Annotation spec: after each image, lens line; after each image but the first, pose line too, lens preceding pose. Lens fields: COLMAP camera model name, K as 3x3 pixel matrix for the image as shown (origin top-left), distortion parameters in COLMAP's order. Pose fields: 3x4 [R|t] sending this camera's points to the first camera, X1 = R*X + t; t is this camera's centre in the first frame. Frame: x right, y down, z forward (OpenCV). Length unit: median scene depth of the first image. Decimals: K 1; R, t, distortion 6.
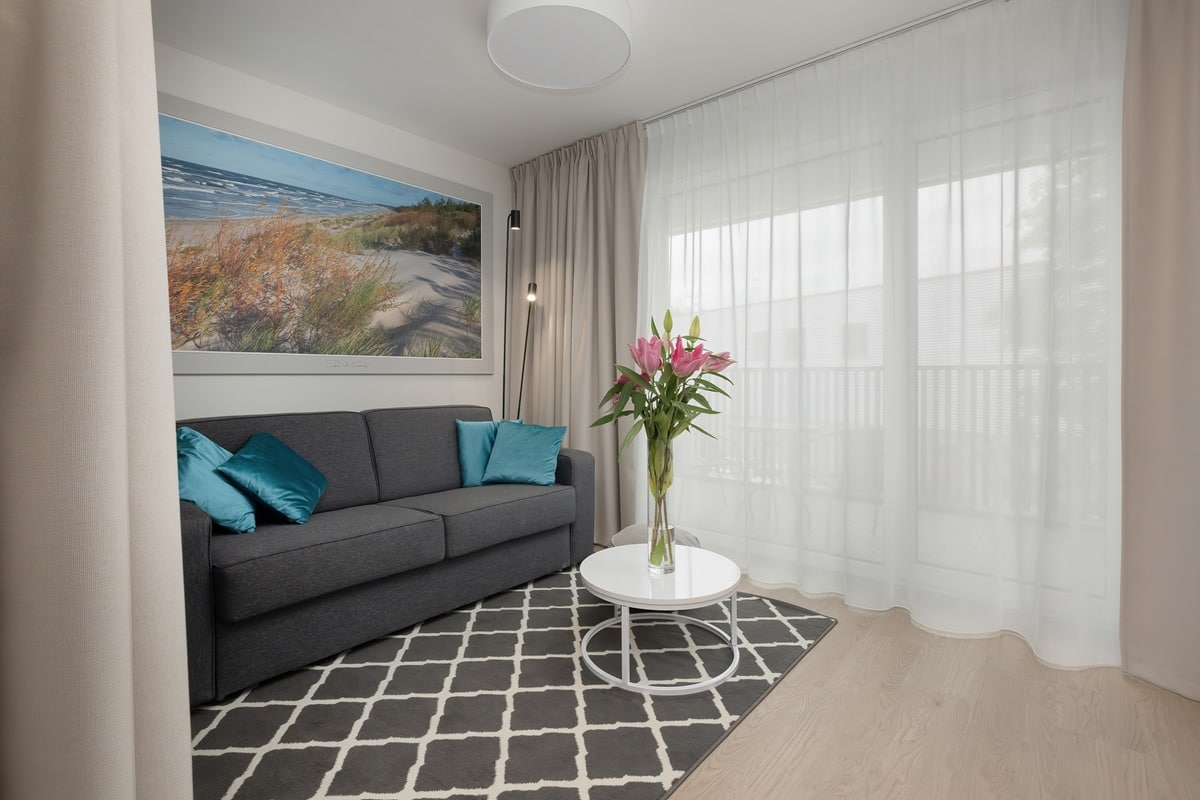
lens RADIAL K [[545.3, 0, 584.5], [0, 545.3, 377.1], [0, 0, 1]] dist [-0.001735, -0.000145]
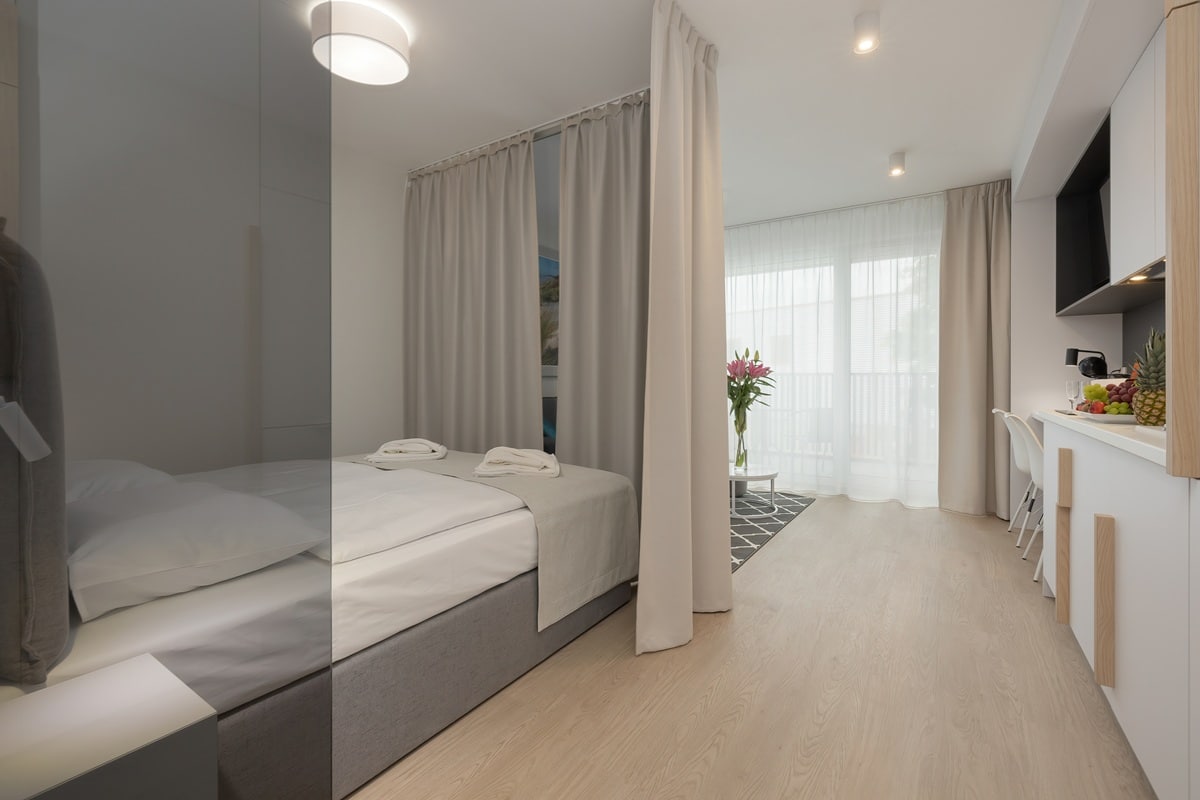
lens RADIAL K [[523.6, 0, 593.8], [0, 523.6, 375.3], [0, 0, 1]] dist [-0.000968, 0.000114]
pose [[0.991666, 0.005294, 0.128726, -0.656417], [-0.005230, 0.999986, -0.000840, -0.007531], [-0.128728, 0.000160, 0.991680, -0.888401]]
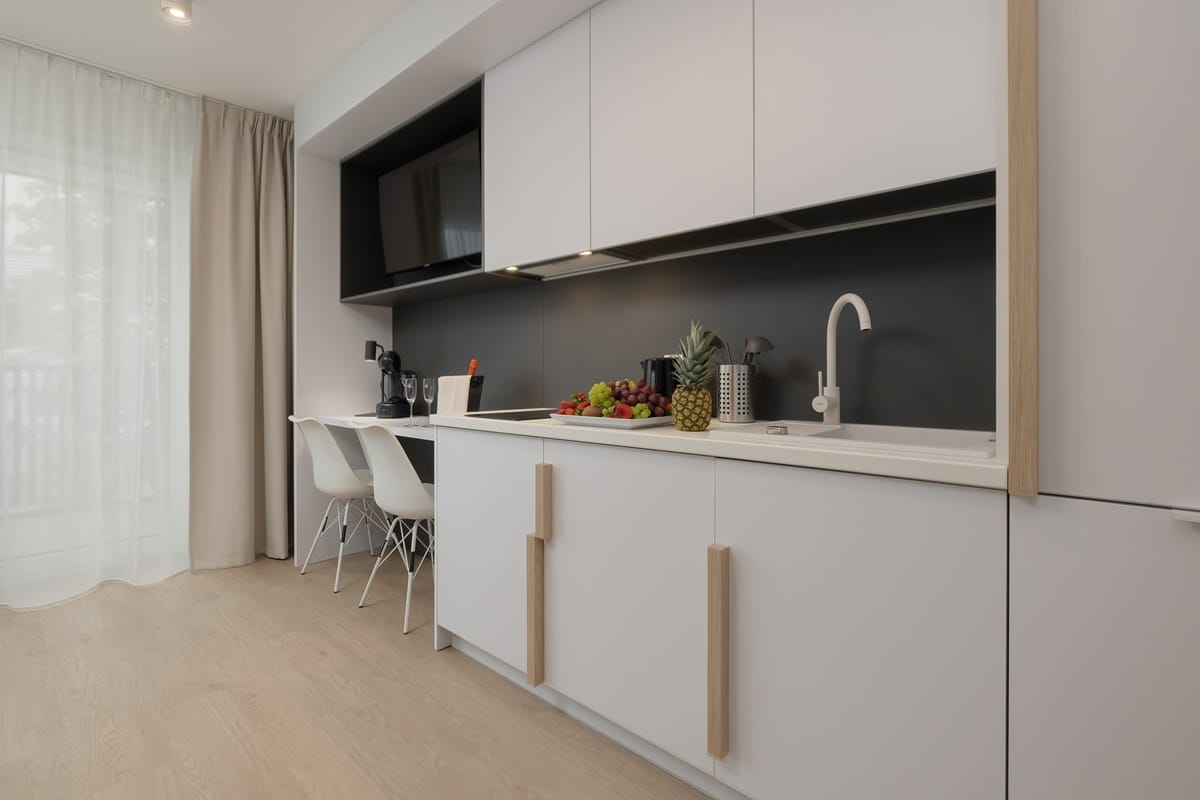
lens RADIAL K [[567.9, 0, 598.4], [0, 567.9, 378.2], [0, 0, 1]] dist [-0.000471, 0.000016]
pose [[0.033496, -0.001839, 0.999437, -0.497016], [-0.005230, 0.999984, 0.002016, -0.005404], [-0.999425, -0.005295, 0.033486, -0.169381]]
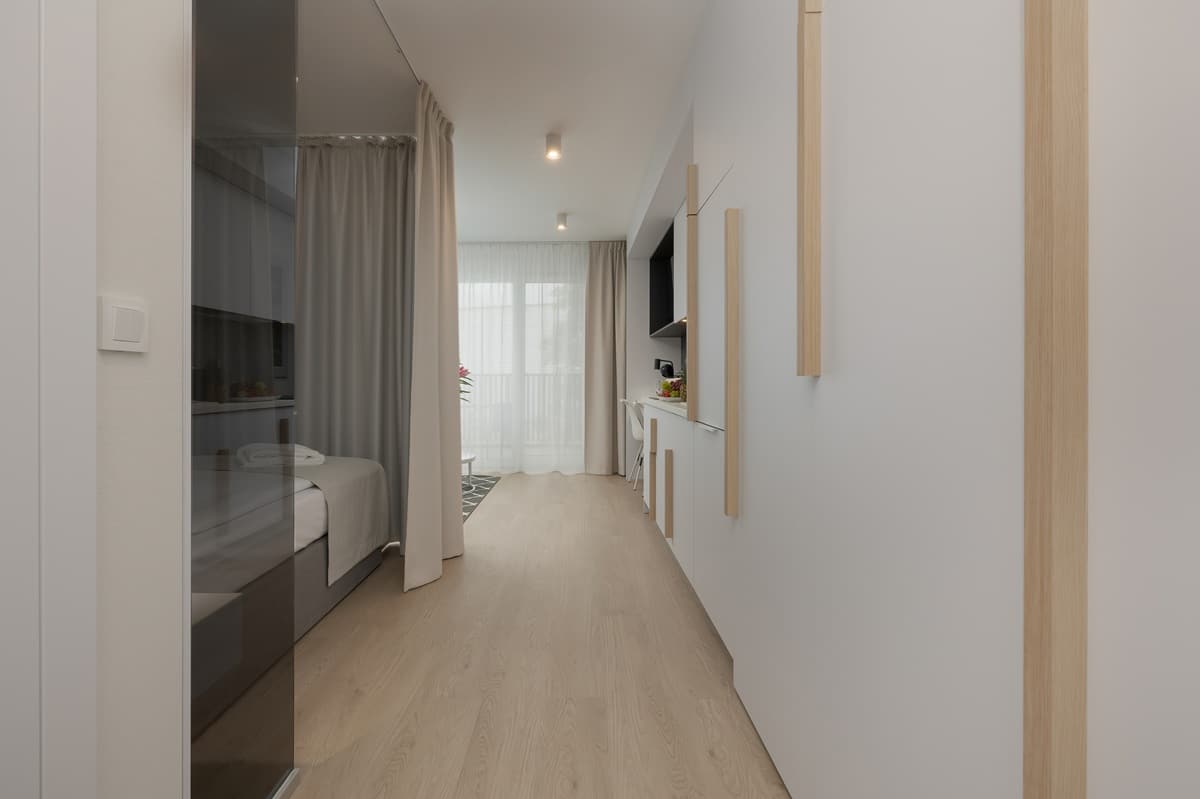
lens RADIAL K [[545.3, 0, 584.5], [0, 545.3, 376.6], [0, 0, 1]] dist [-0.001735, -0.000145]
pose [[0.743214, 0.004519, 0.669039, -0.993004], [-0.004100, 0.999989, -0.002200, -0.006865], [-0.669042, -0.001108, 0.743224, -1.185222]]
